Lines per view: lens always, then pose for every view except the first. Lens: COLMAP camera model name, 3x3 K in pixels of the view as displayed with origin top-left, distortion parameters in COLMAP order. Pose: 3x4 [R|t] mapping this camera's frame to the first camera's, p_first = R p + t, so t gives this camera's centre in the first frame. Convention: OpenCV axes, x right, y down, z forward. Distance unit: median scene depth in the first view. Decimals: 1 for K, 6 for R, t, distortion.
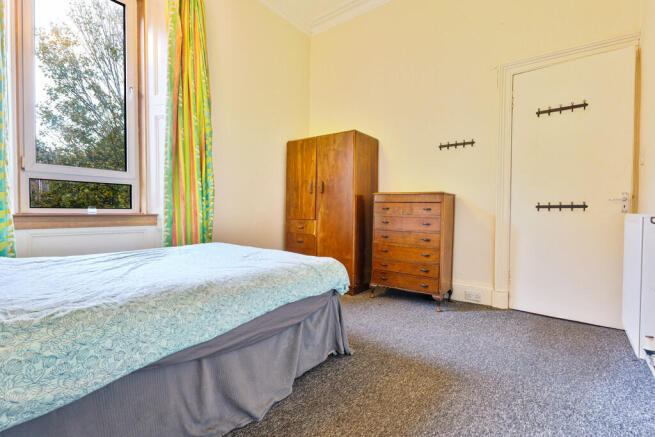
lens RADIAL K [[301.5, 0, 327.3], [0, 301.5, 217.4], [0, 0, 1]] dist [0.000331, -0.000166]
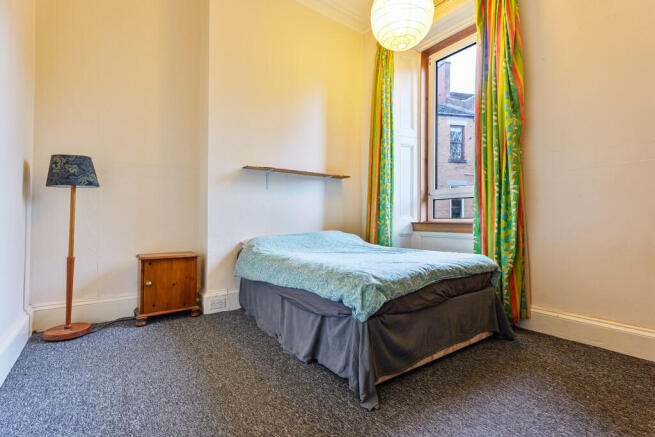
lens RADIAL K [[301.5, 0, 328.6], [0, 301.5, 218.3], [0, 0, 1]] dist [0.000331, -0.000166]
pose [[-0.265806, -0.015711, -0.963899, 1.012771], [-0.020892, 0.999726, -0.010533, -0.007771], [0.963800, 0.017338, -0.266061, 1.337984]]
